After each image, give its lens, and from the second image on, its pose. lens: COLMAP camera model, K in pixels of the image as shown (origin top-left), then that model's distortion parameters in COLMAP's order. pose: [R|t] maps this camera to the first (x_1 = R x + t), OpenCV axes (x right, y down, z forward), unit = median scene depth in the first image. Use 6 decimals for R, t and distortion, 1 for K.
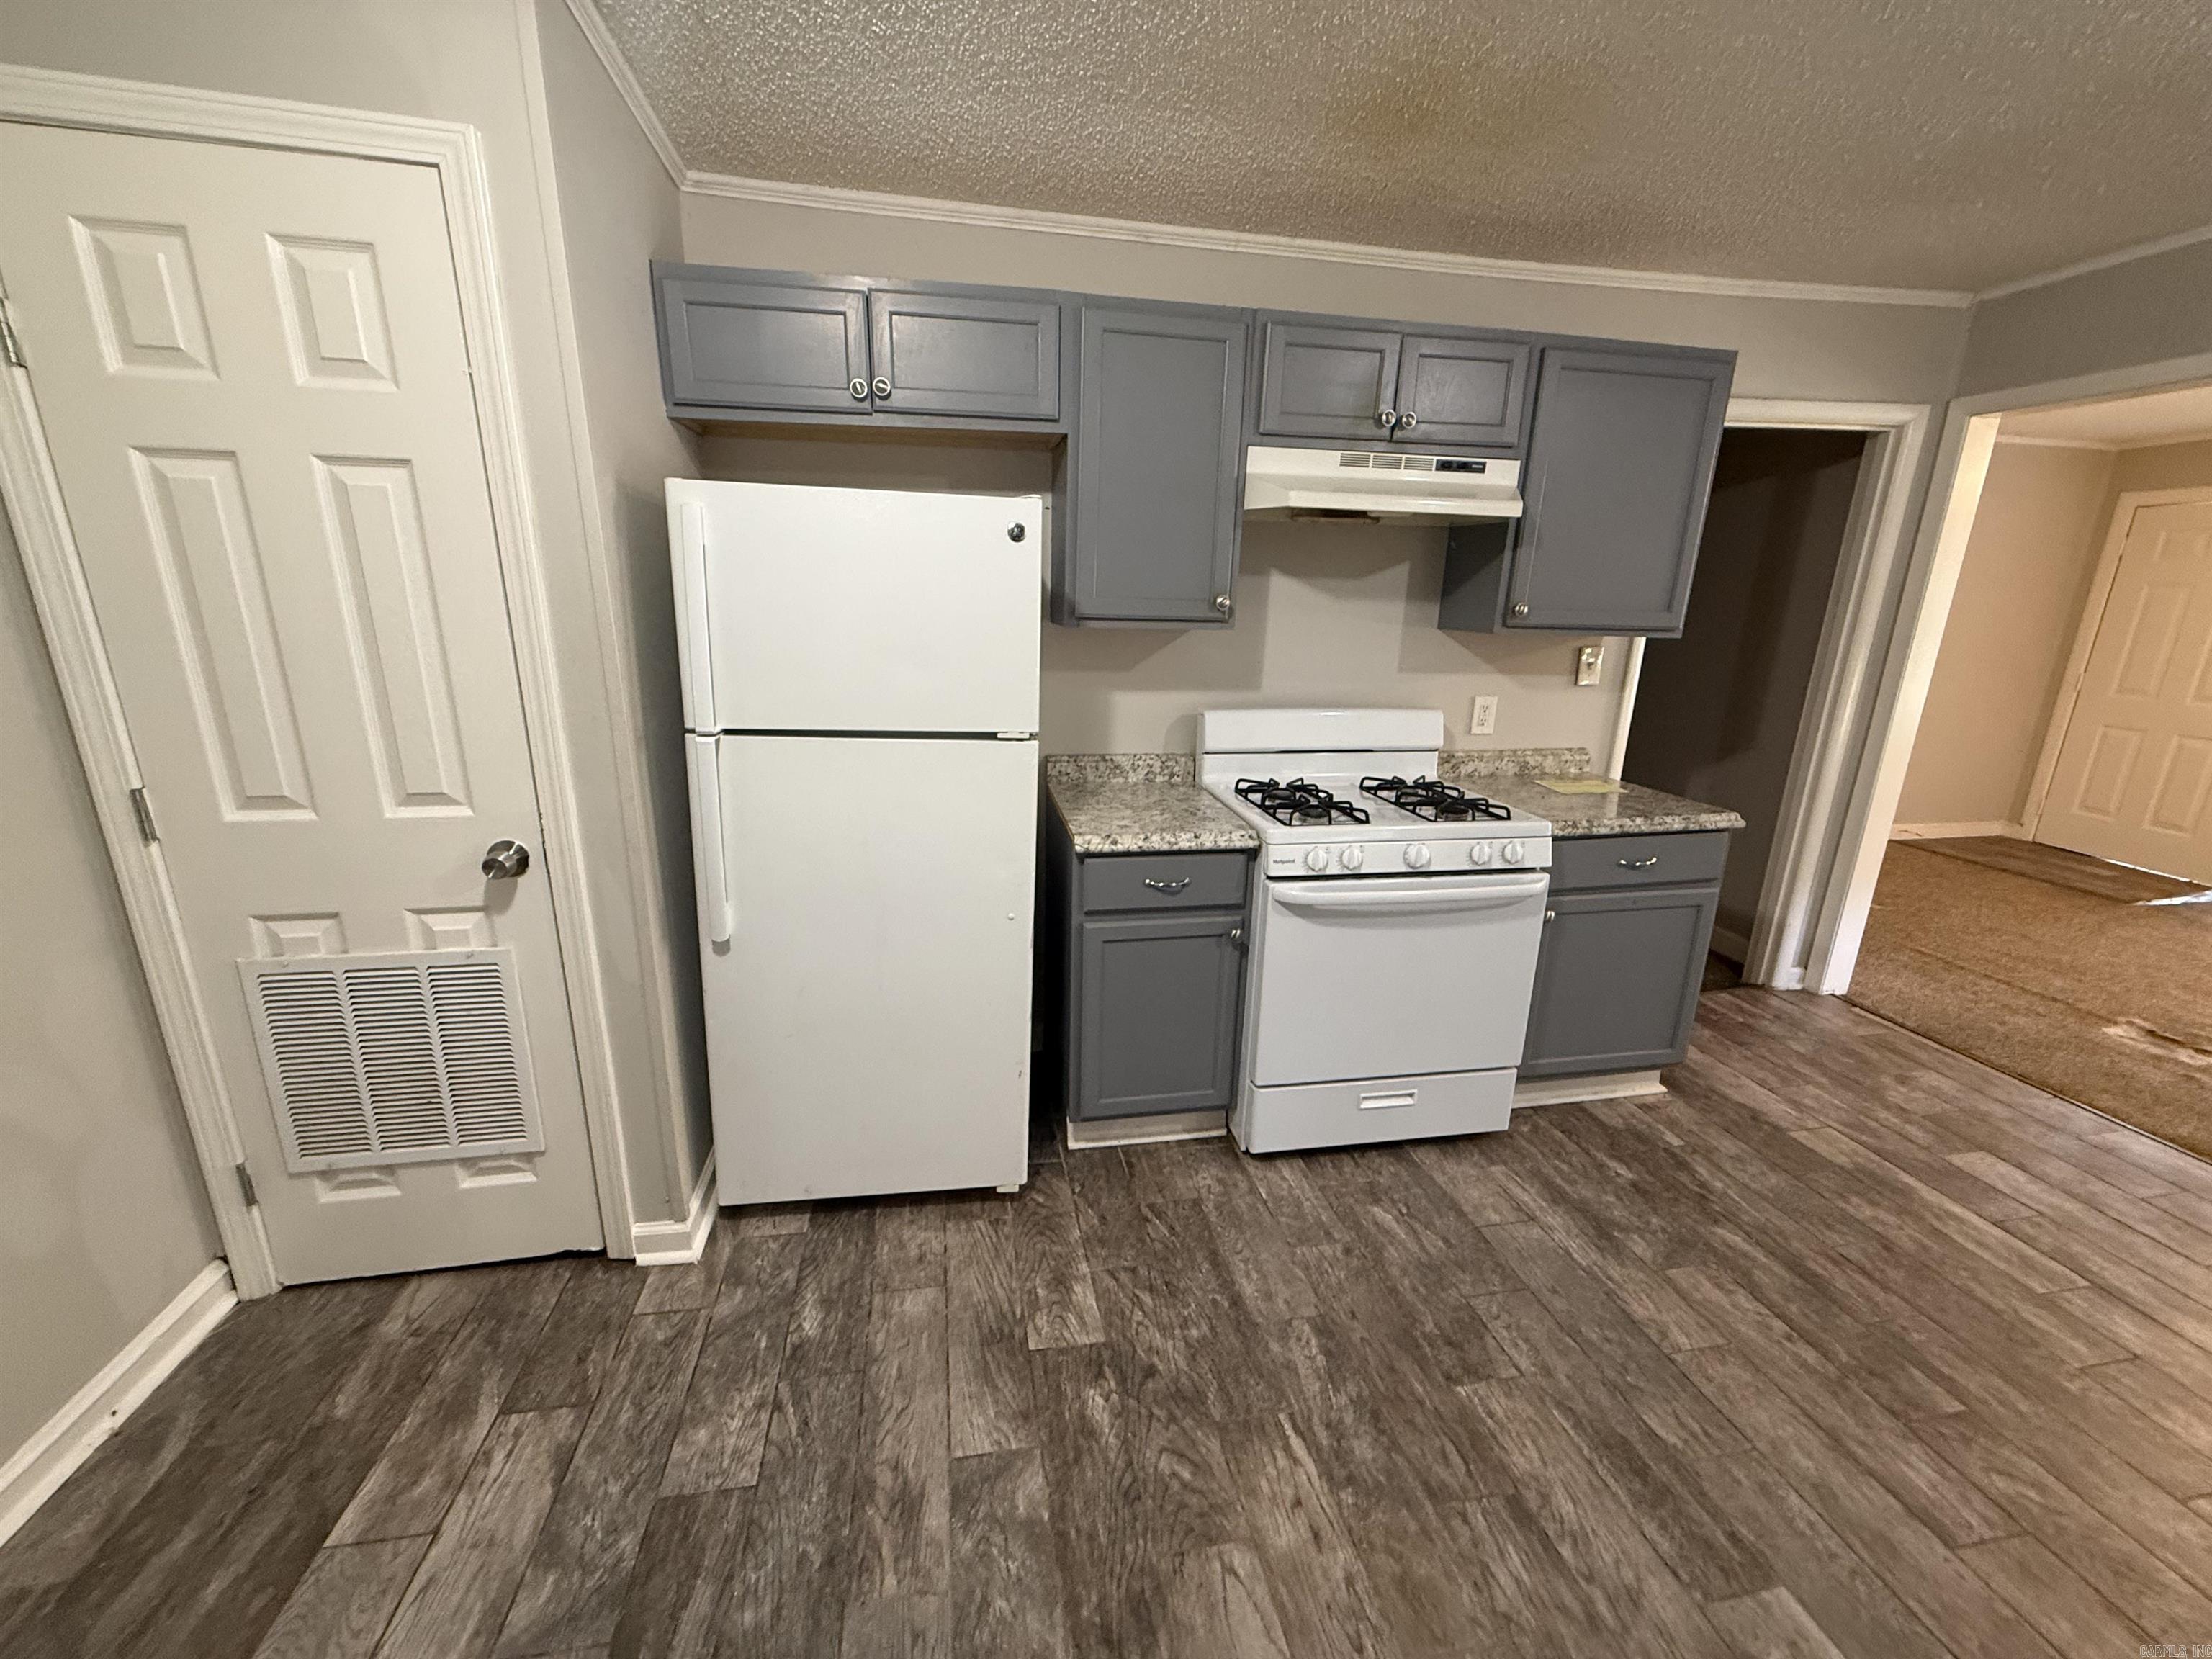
lens RADIAL K [[875.1, 0, 1103.5], [0, 875.1, 834.5], [0, 0, 1]] dist [-0.000305, -0.000538]
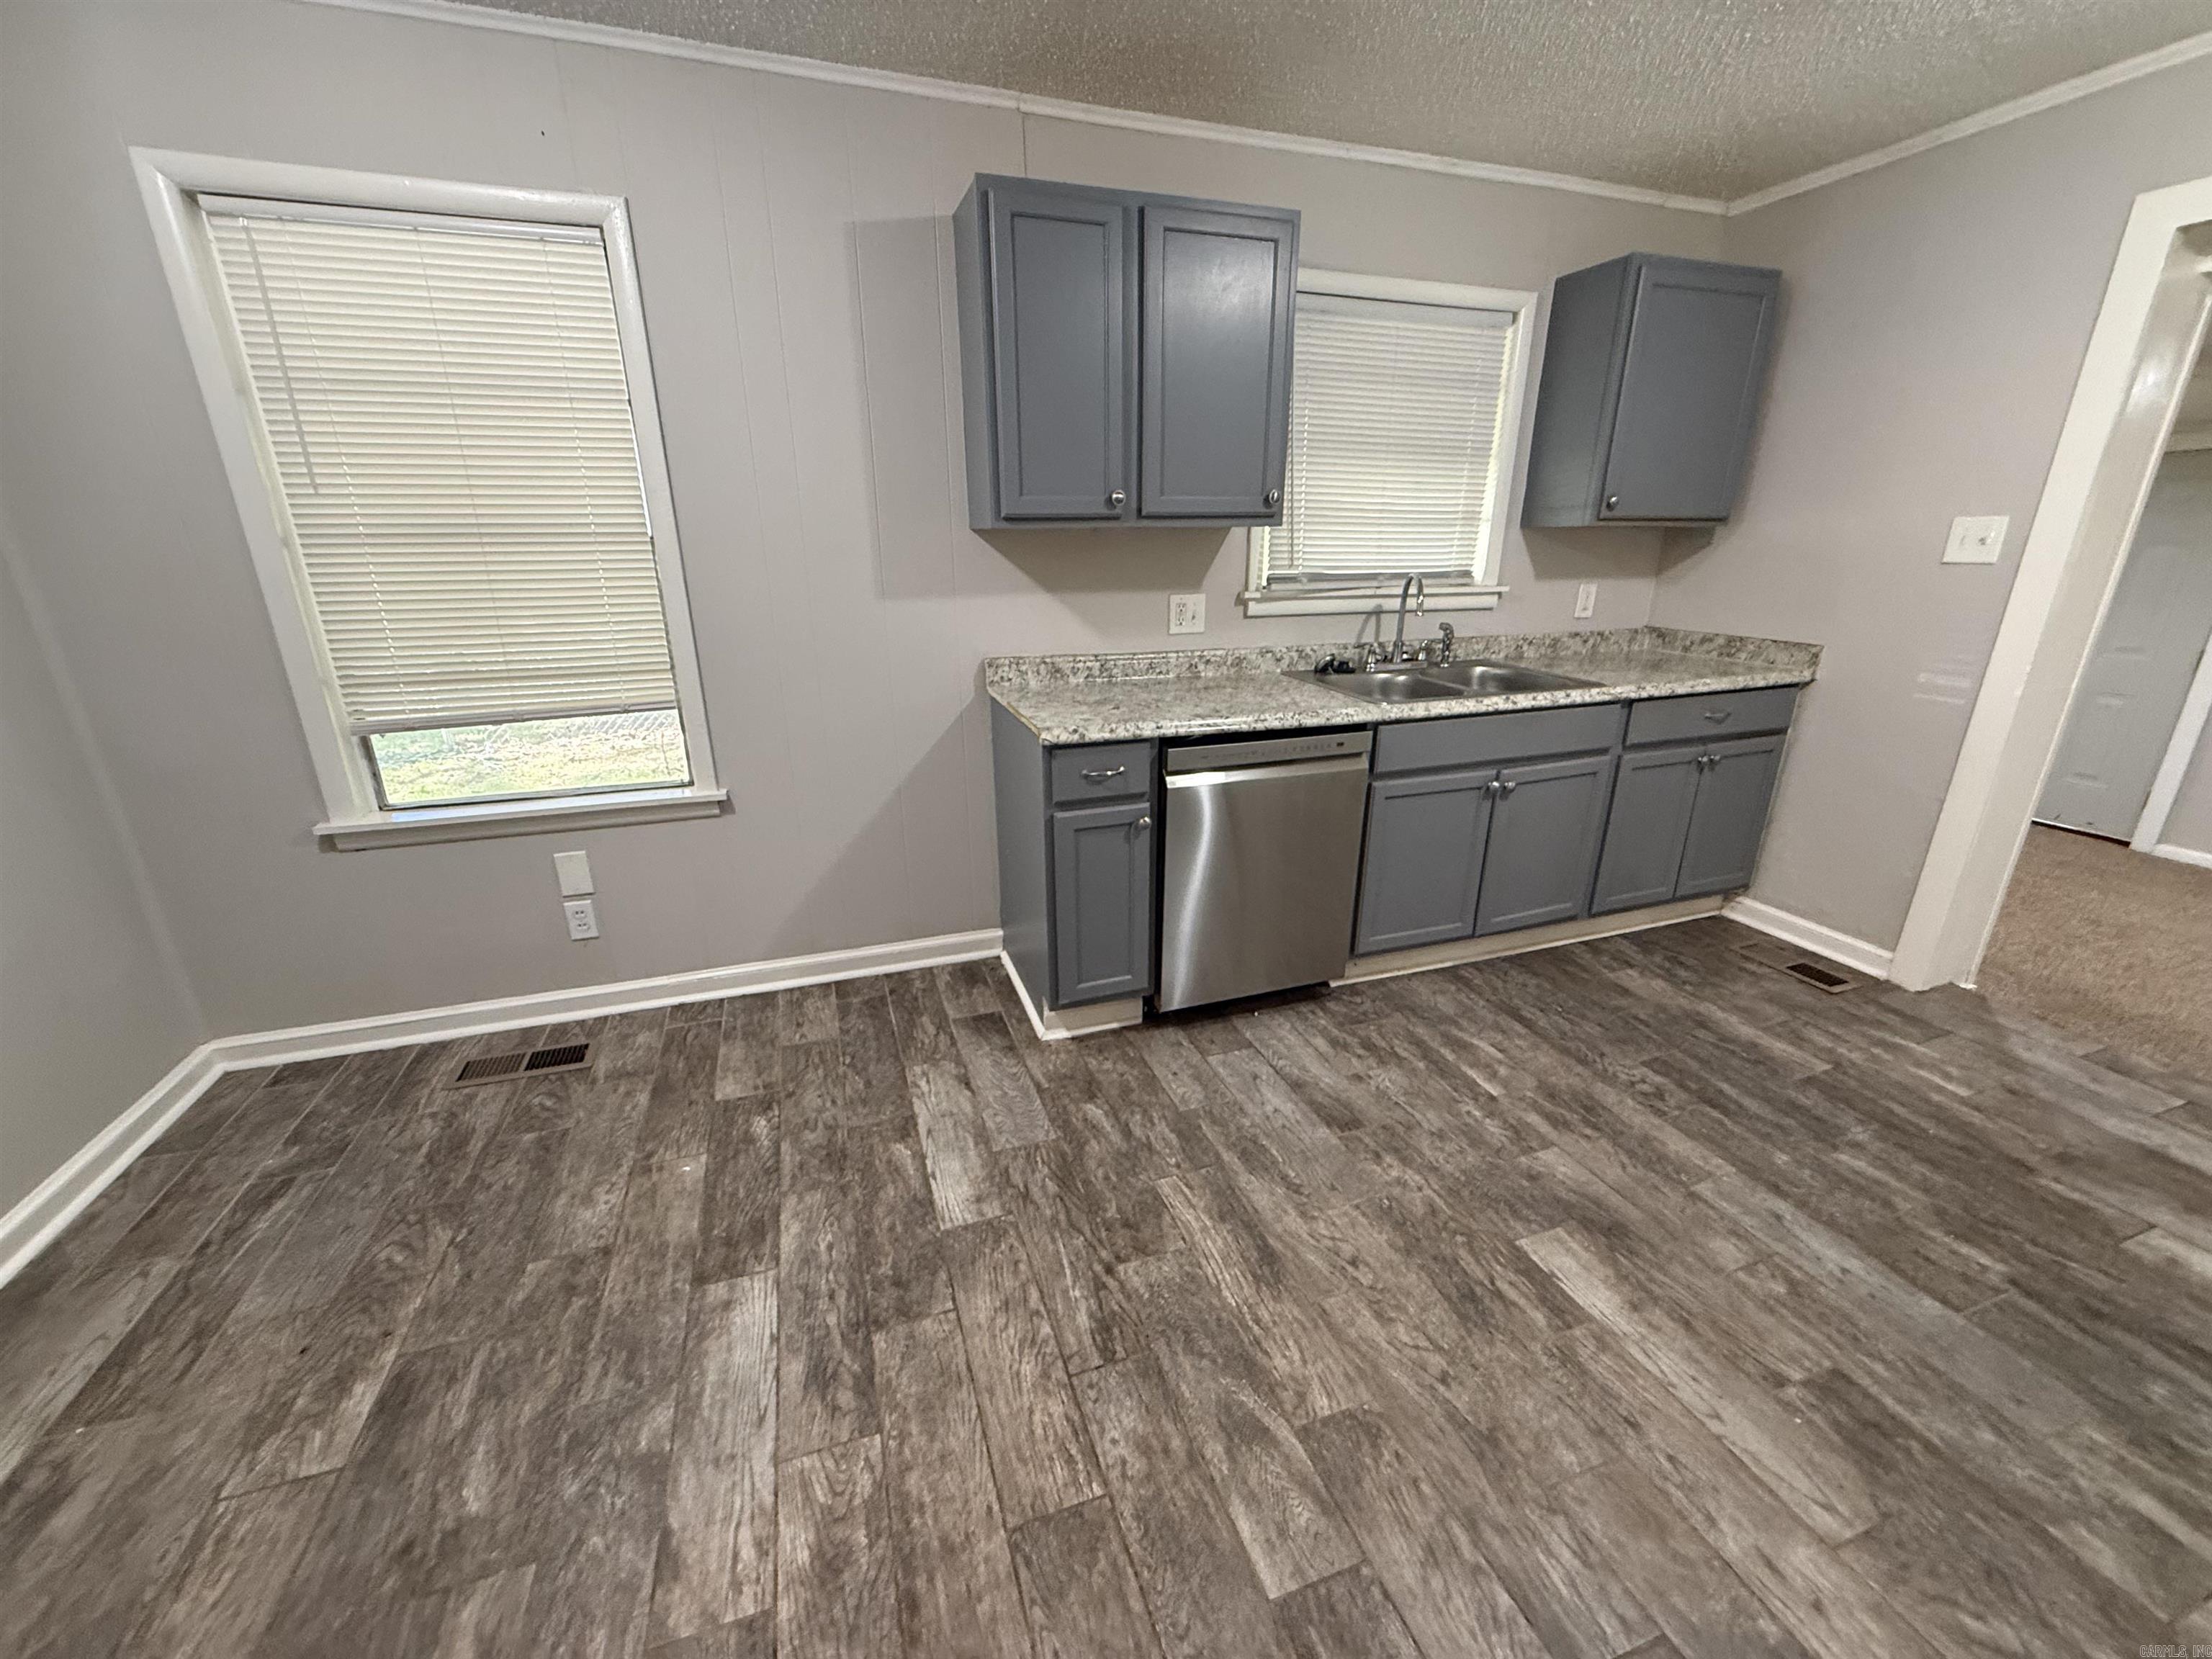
lens RADIAL K [[875.1, 0, 1103.5], [0, 875.1, 834.5], [0, 0, 1]] dist [-0.000305, -0.000538]
pose [[-0.989186, 0.033451, -0.142801, 0.659870], [-0.051778, 0.831304, 0.553401, -0.165016], [0.137223, 0.554811, -0.820582, 0.803284]]
